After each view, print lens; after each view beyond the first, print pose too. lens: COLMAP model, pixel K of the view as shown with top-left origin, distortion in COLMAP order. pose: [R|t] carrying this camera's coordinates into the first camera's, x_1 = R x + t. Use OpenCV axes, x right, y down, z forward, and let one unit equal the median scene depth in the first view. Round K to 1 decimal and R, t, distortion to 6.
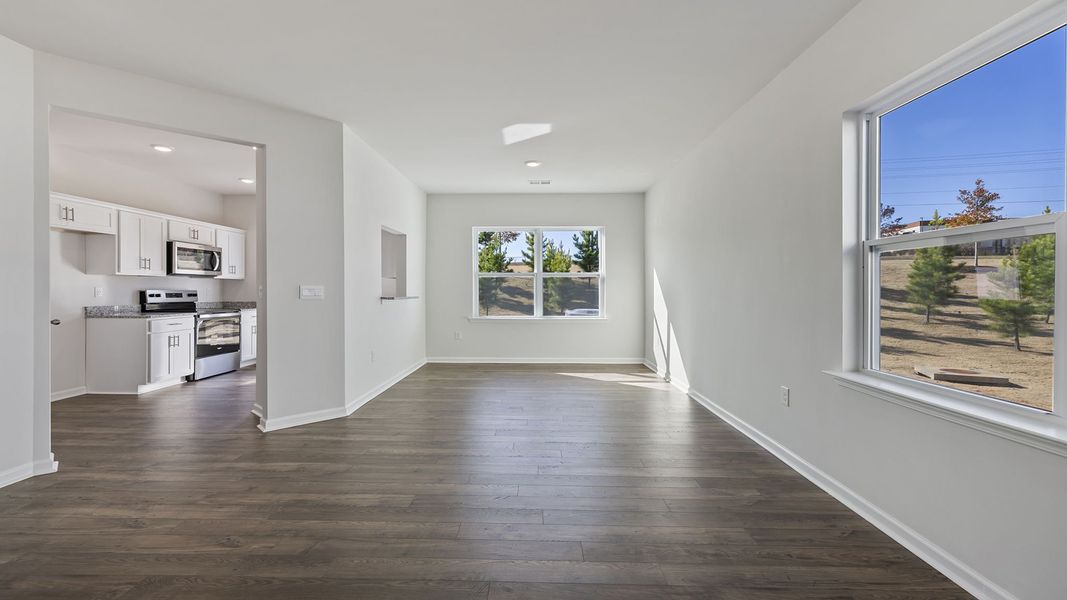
lens RADIAL K [[466.7, 0, 523.2], [0, 466.7, 288.8], [0, 0, 1]] dist [0.007602, -0.001582]
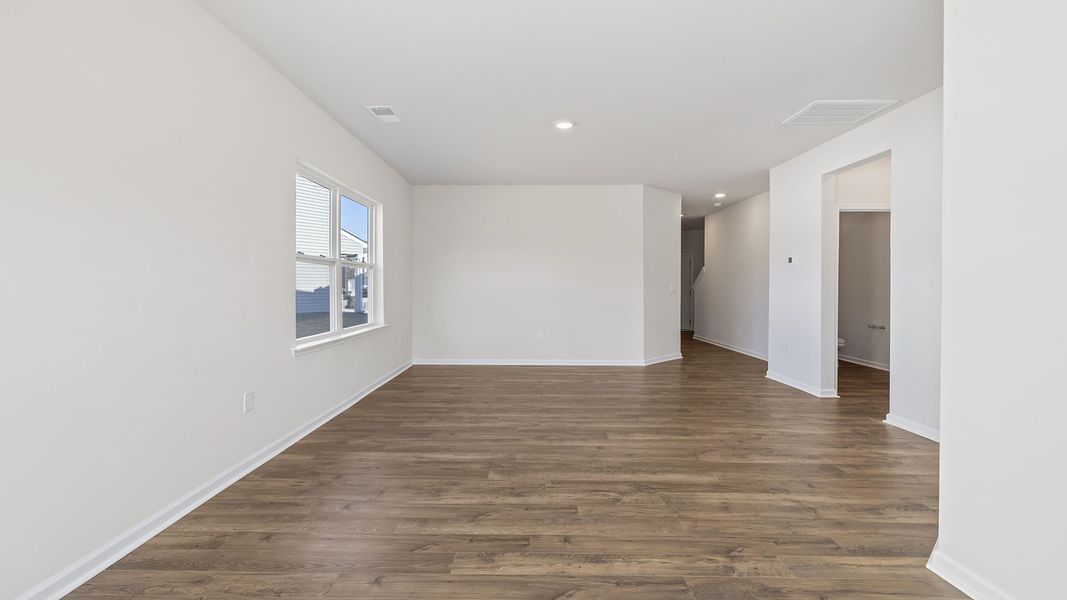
lens RADIAL K [[466.7, 0, 528.7], [0, 466.7, 291.6], [0, 0, 1]] dist [0.007602, -0.001582]
pose [[-0.999846, -0.001412, -0.017509, 0.011476], [-0.001592, 0.999946, 0.010268, 0.001244], [0.017493, 0.010295, -0.999794, 1.020389]]
